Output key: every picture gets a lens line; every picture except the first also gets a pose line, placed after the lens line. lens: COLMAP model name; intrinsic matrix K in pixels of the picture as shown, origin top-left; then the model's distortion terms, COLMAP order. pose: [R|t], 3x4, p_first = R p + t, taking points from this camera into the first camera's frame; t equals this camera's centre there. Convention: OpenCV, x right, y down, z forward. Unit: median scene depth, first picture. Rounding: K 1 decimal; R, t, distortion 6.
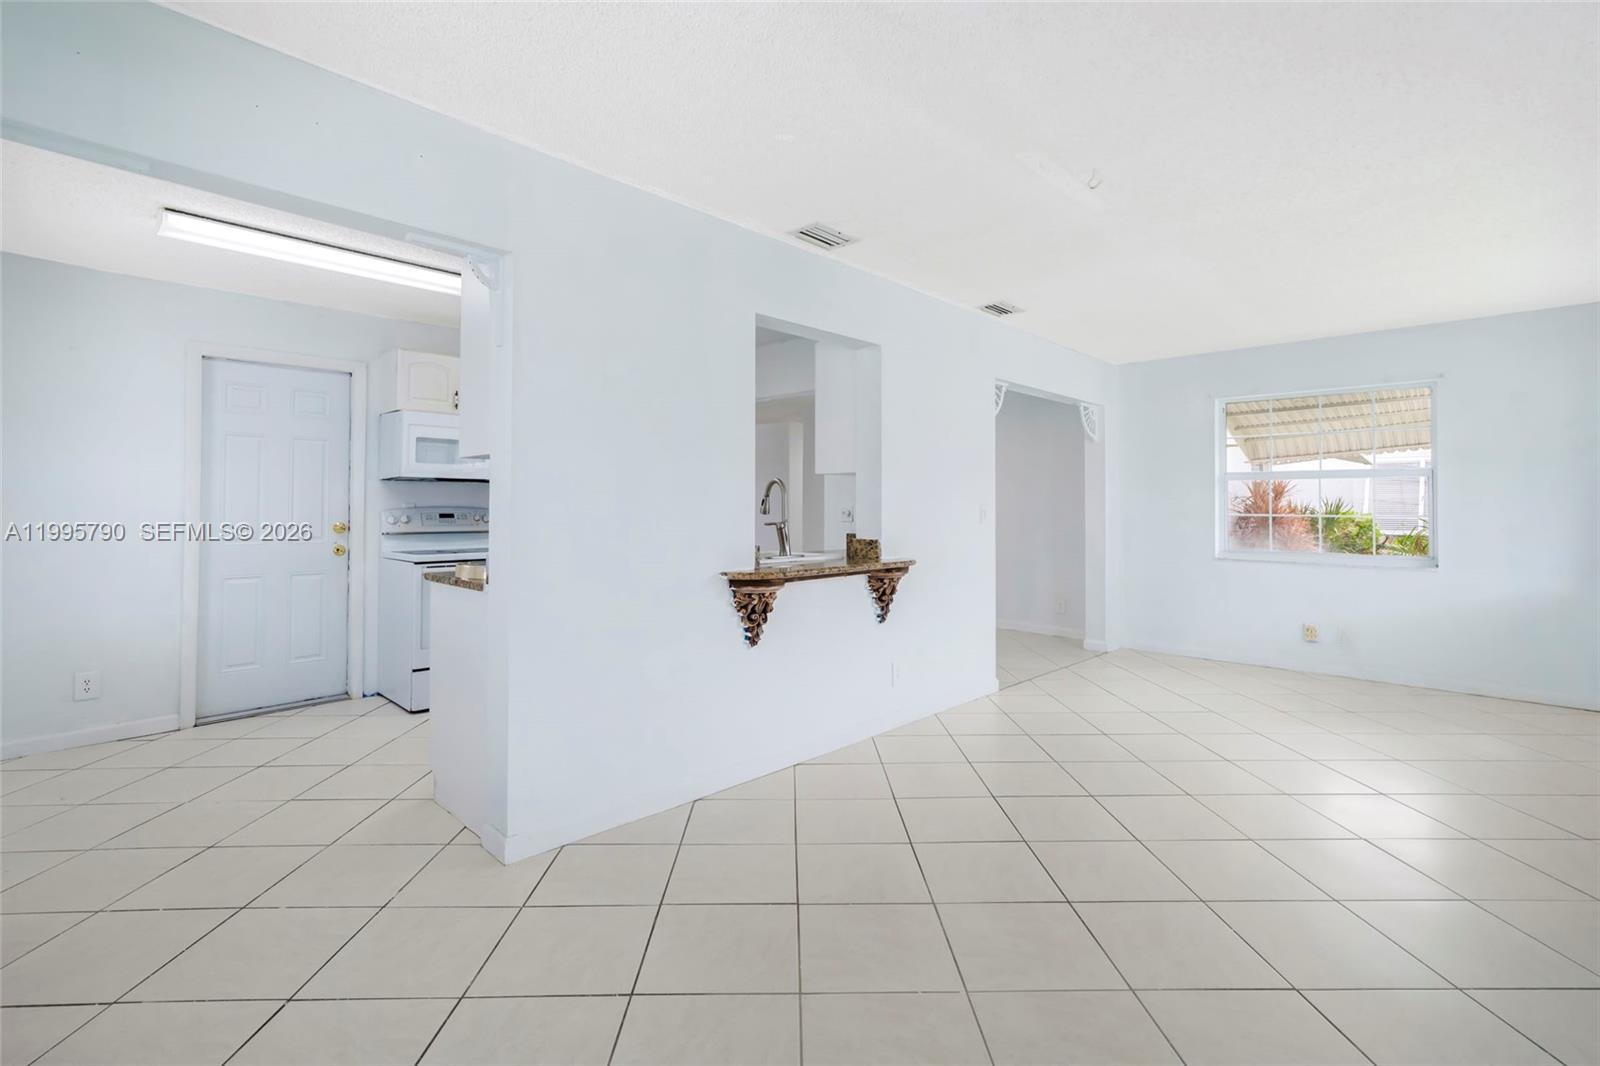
lens RADIAL K [[744.6, 0, 791.6], [0, 744.6, 501.5], [0, 0, 1]] dist [-0.002234, 0.017636]
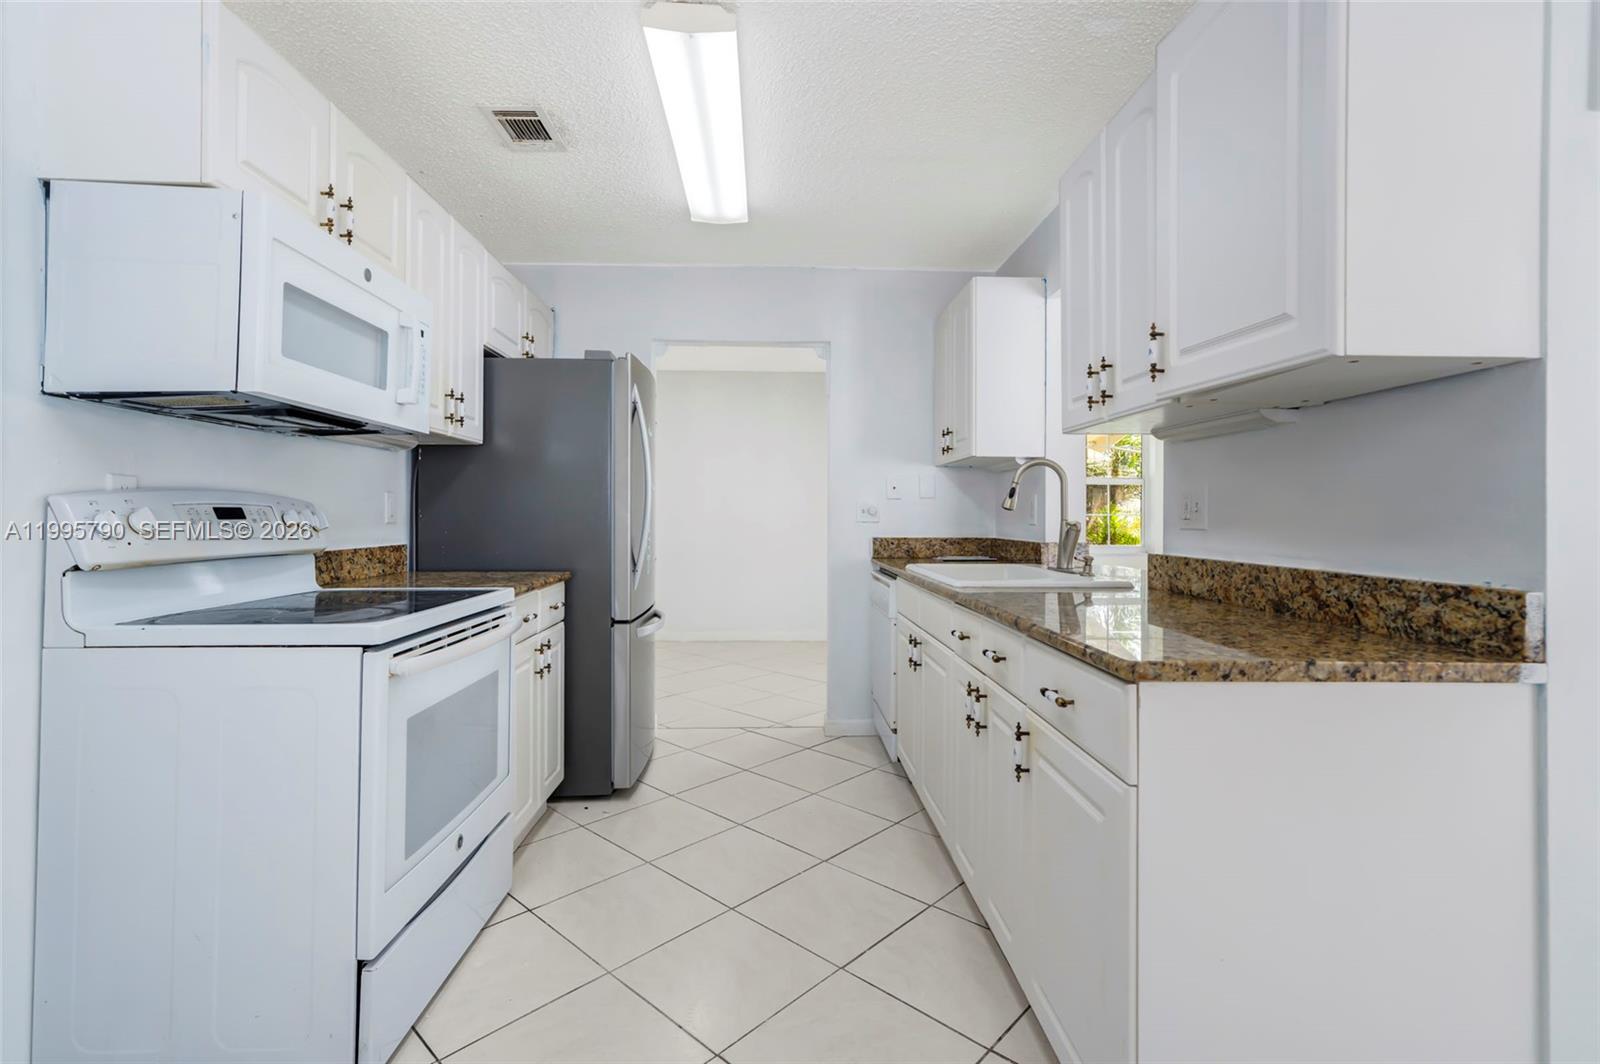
lens RADIAL K [[738.5, 0, 800.1], [0, 738.5, 509.0], [0, 0, 1]] dist [-0.009564, 0.015273]
pose [[0.688320, 0.006338, 0.725380, -0.568345], [-0.009430, 0.999956, 0.000212, 0.015203], [-0.725346, -0.006986, 0.688349, 0.573547]]
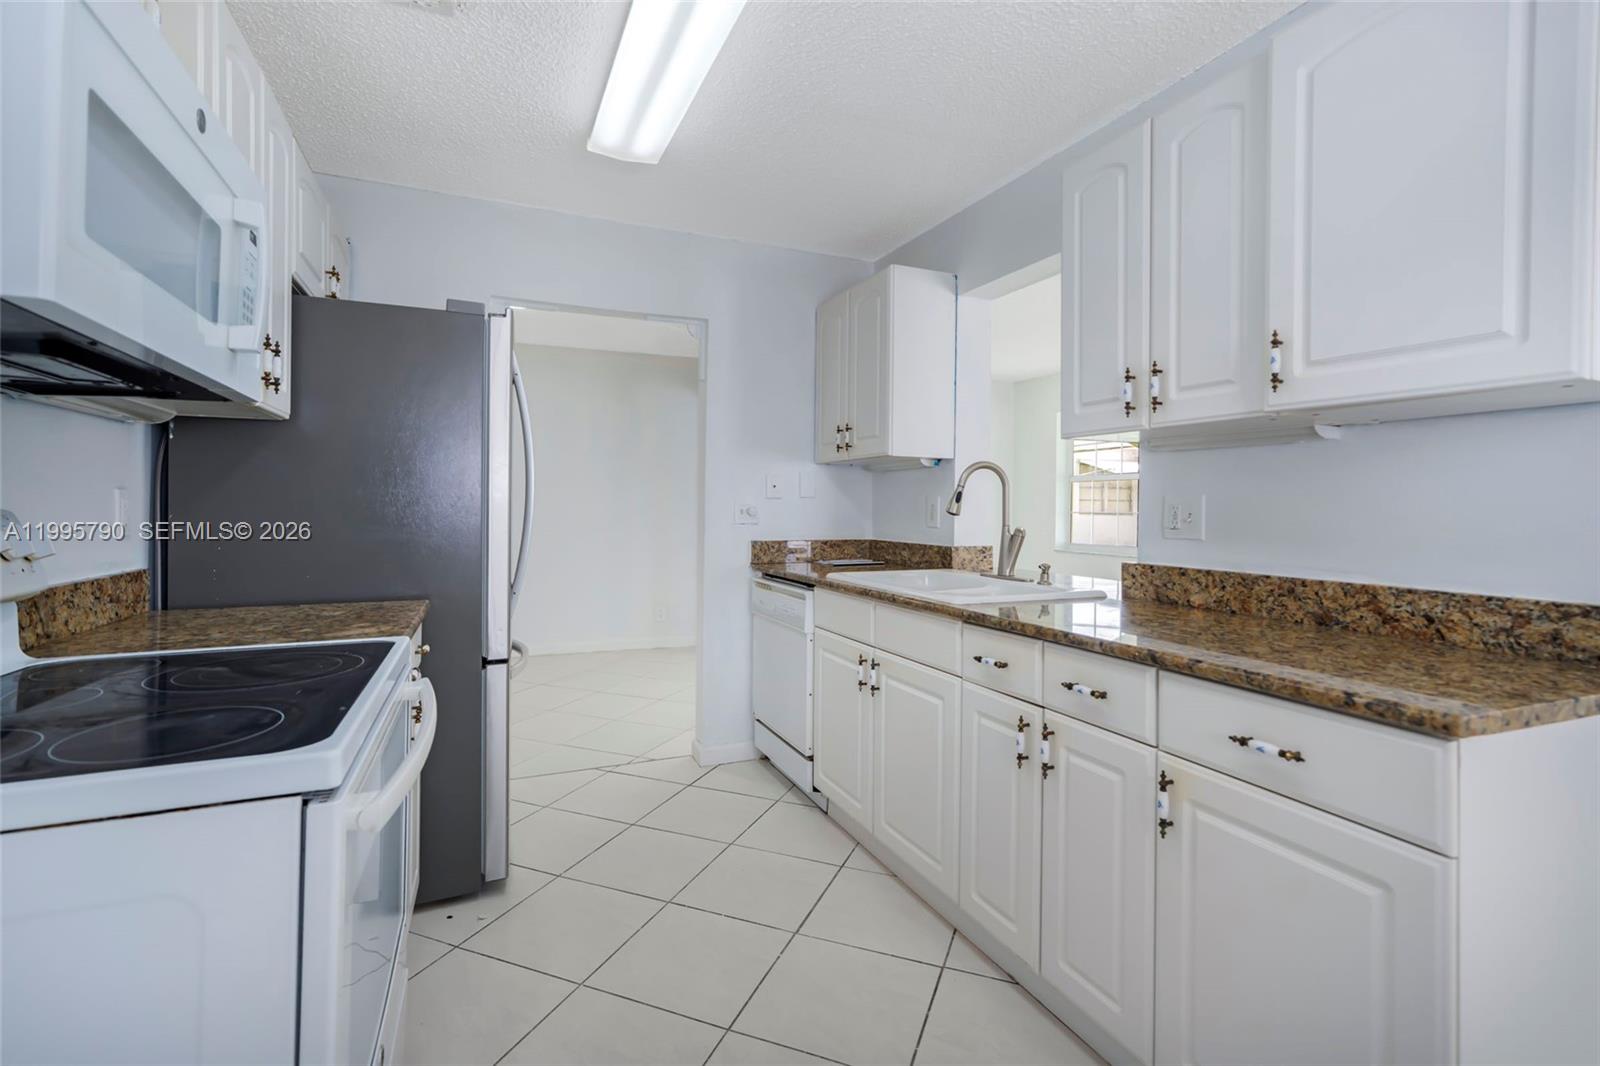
lens RADIAL K [[734.5, 0, 801.3], [0, 734.5, 504.6], [0, 0, 1]] dist [-0.013005, 0.015138]
pose [[0.375239, 0.002653, 0.926924, -0.582490], [-0.016427, 0.999858, 0.003789, 0.006201], [-0.926783, -0.016649, 0.375229, 0.757460]]
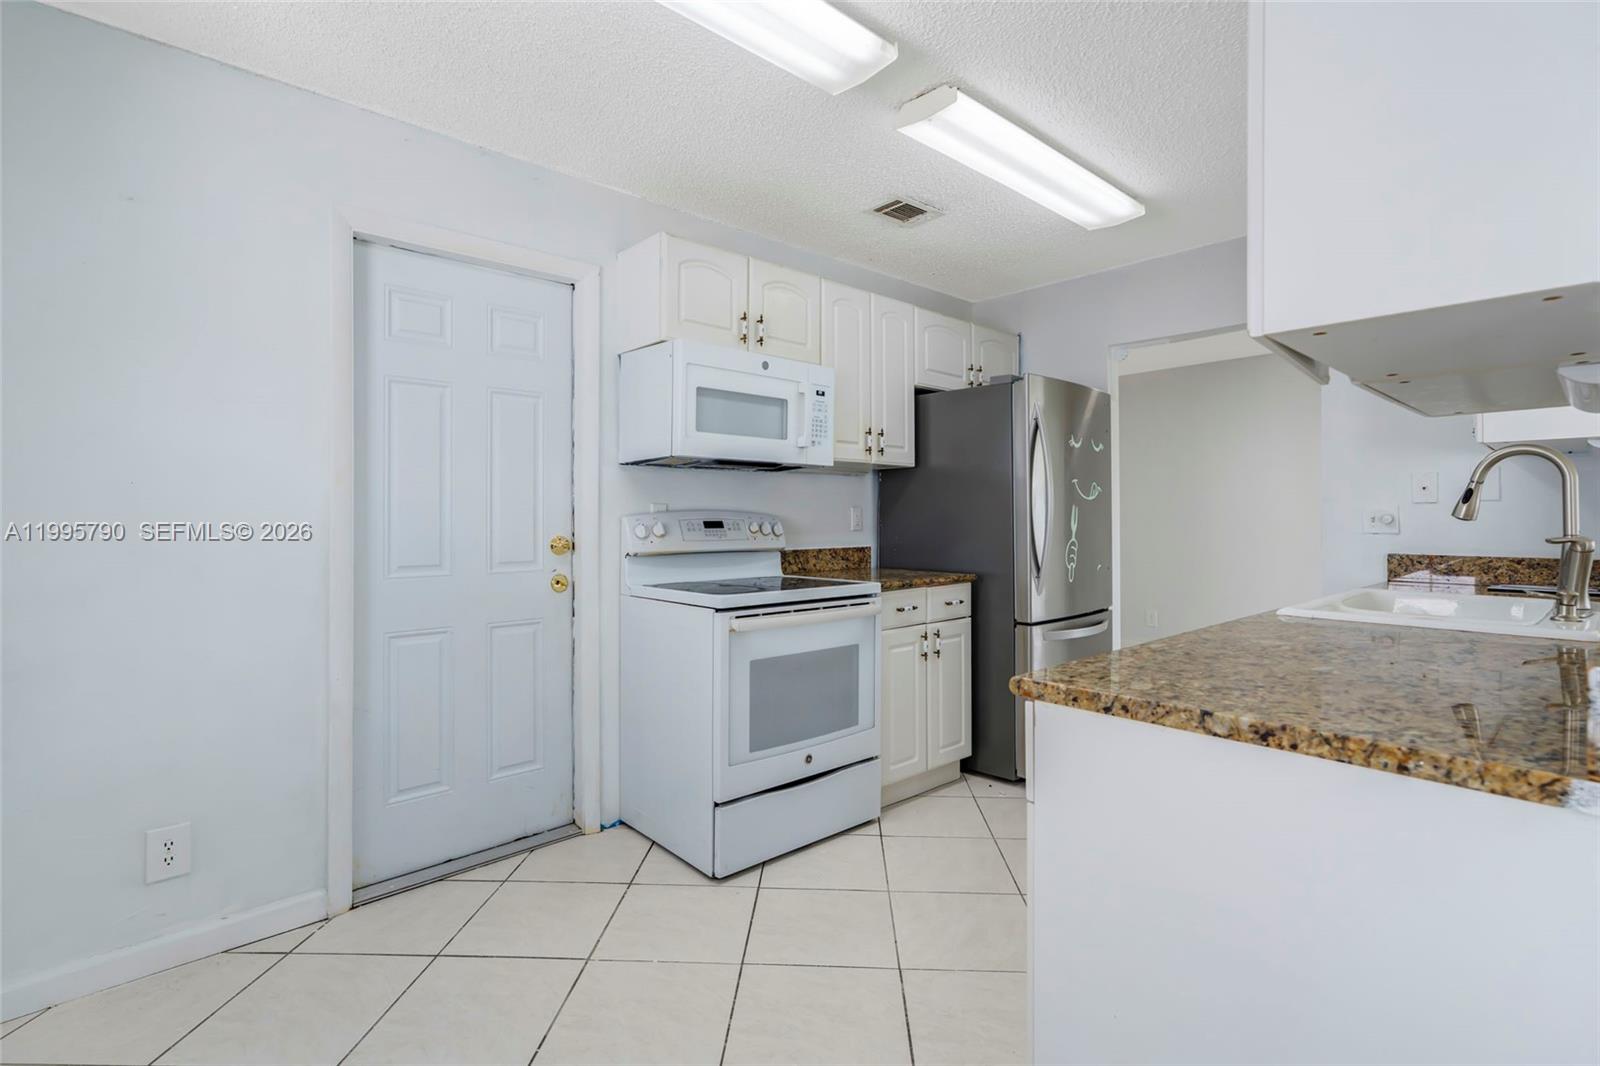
lens RADIAL K [[767.0, 0, 804.3], [0, 767.0, 519.2], [0, 0, 1]] dist [-0.003681, 0.010129]
pose [[0.998432, -0.001628, -0.055953, -0.376191], [0.002292, 0.999928, 0.011806, 0.007973], [0.055930, -0.011916, 0.998364, 0.401034]]
